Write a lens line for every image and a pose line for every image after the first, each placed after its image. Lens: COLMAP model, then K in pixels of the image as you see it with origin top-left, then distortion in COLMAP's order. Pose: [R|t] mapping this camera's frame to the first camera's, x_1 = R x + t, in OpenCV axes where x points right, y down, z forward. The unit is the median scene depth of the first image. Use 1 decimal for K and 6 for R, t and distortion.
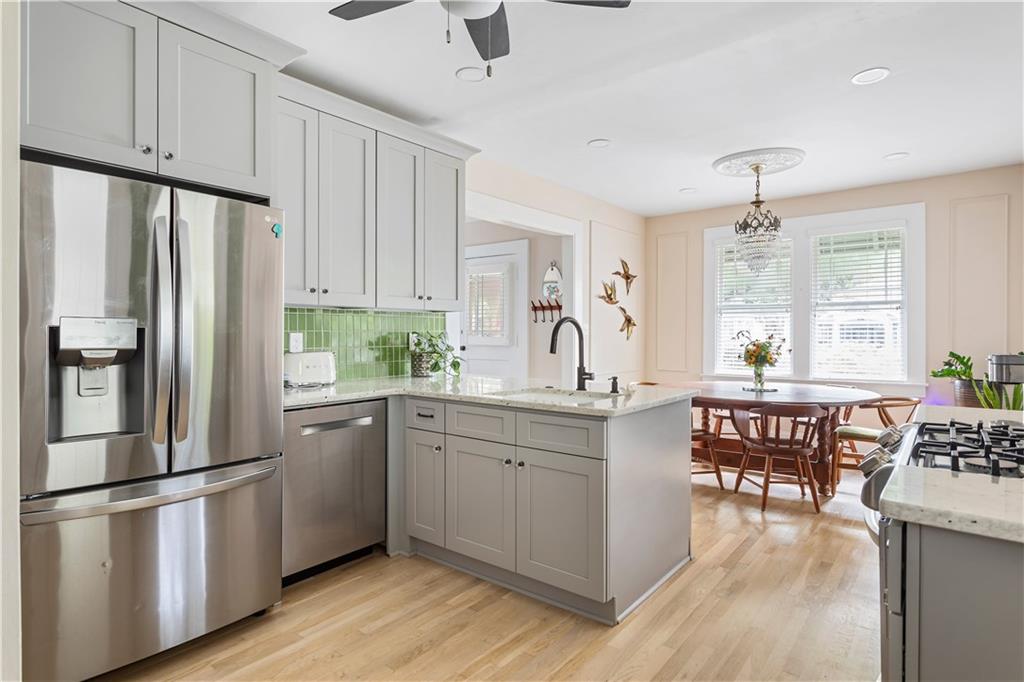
lens RADIAL K [[561.6, 0, 528.4], [0, 561.6, 331.3], [0, 0, 1]] dist [-0.011321, 0.005537]
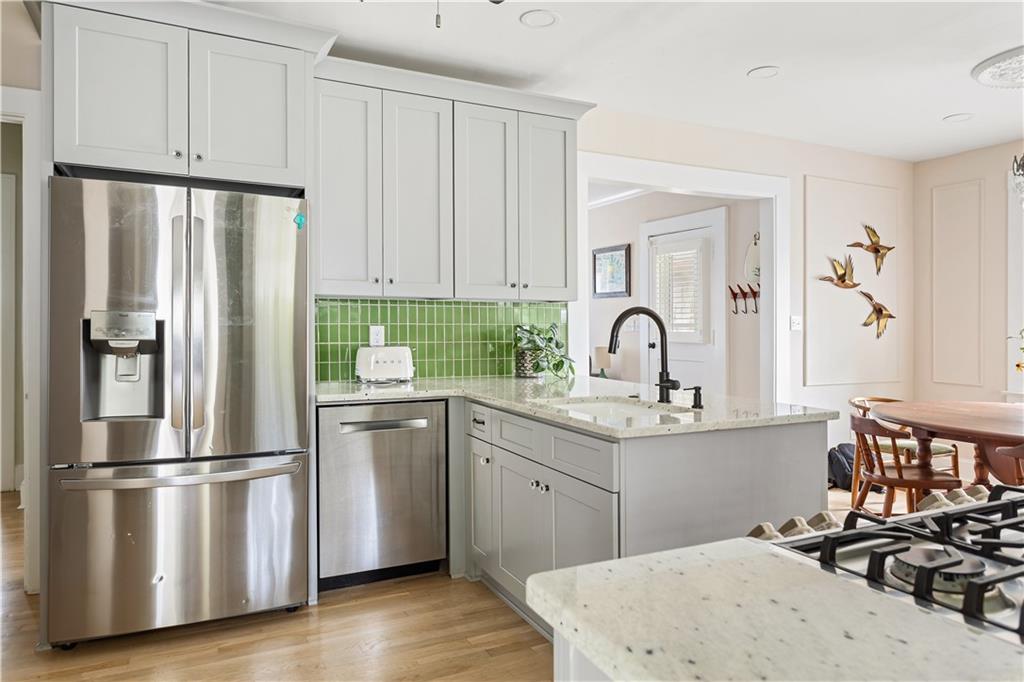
lens RADIAL K [[667.3, 0, 499.9], [0, 667.3, 324.5], [0, 0, 1]] dist [-0.002775, 0.001238]
pose [[0.899438, 0.004362, -0.437026, 0.268602], [-0.004162, 0.999990, 0.001415, -0.001926], [0.437028, 0.000546, 0.899448, 0.075076]]
